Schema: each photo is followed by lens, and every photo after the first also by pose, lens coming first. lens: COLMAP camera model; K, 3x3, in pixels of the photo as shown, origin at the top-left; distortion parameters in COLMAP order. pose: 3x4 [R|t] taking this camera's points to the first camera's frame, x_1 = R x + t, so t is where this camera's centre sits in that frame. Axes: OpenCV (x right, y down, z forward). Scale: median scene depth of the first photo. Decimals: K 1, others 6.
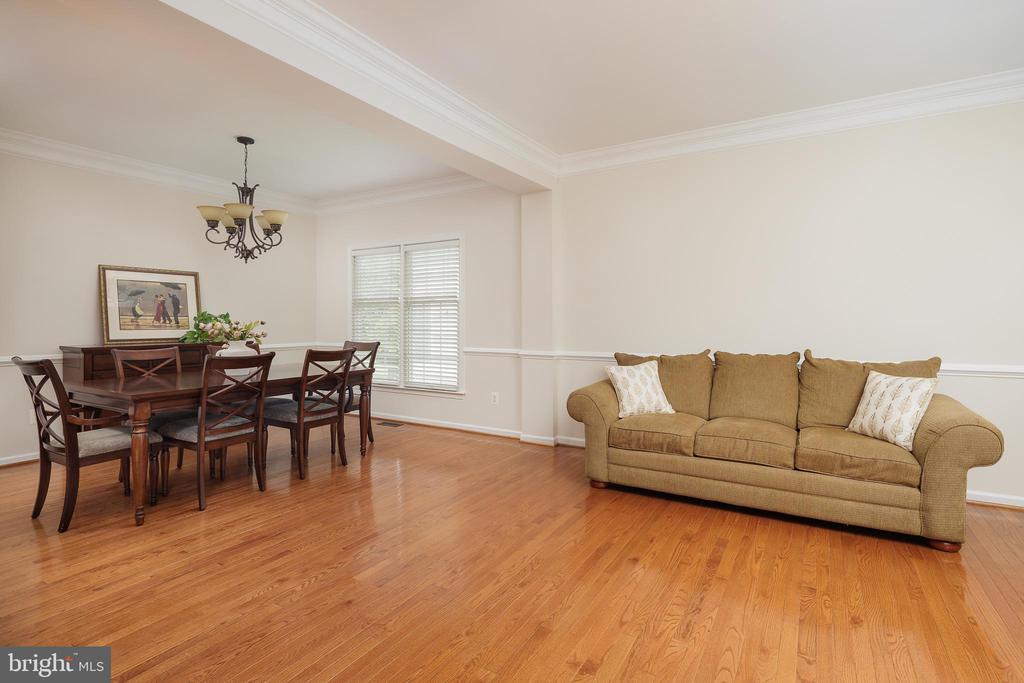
lens RADIAL K [[497.2, 0, 510.5], [0, 497.2, 320.1], [0, 0, 1]] dist [0.000647, -0.000346]
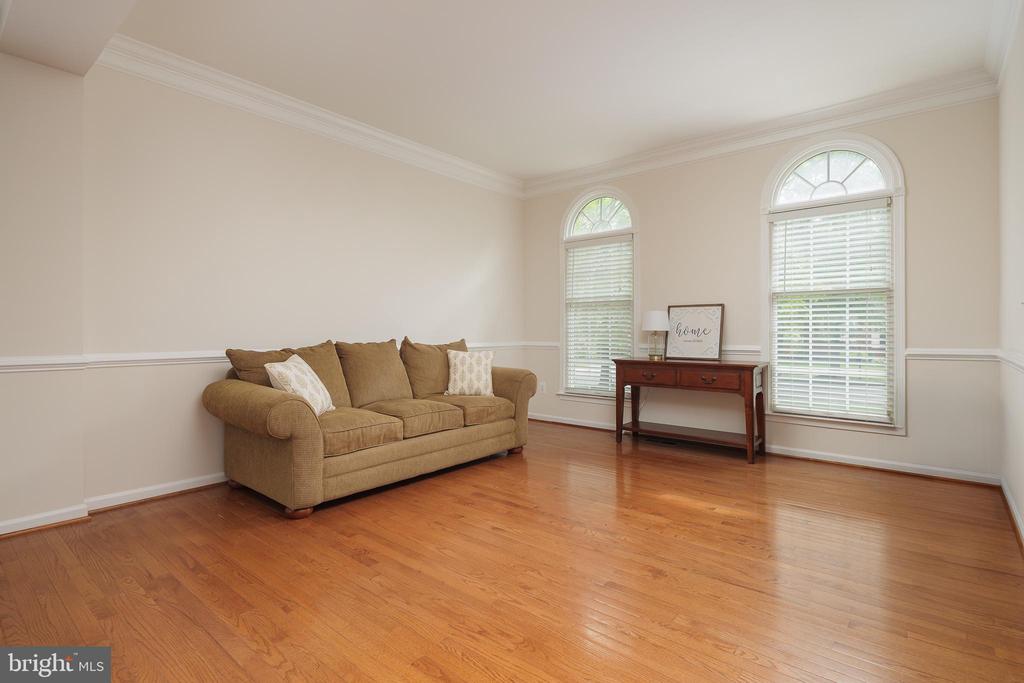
lens RADIAL K [[497.2, 0, 510.5], [0, 497.2, 320.1], [0, 0, 1]] dist [0.000647, -0.000346]
pose [[0.162370, 0.019519, 0.986537, -0.648978], [-0.002064, 0.999809, -0.019442, 0.049821], [-0.986728, 0.001121, 0.162379, 0.653189]]
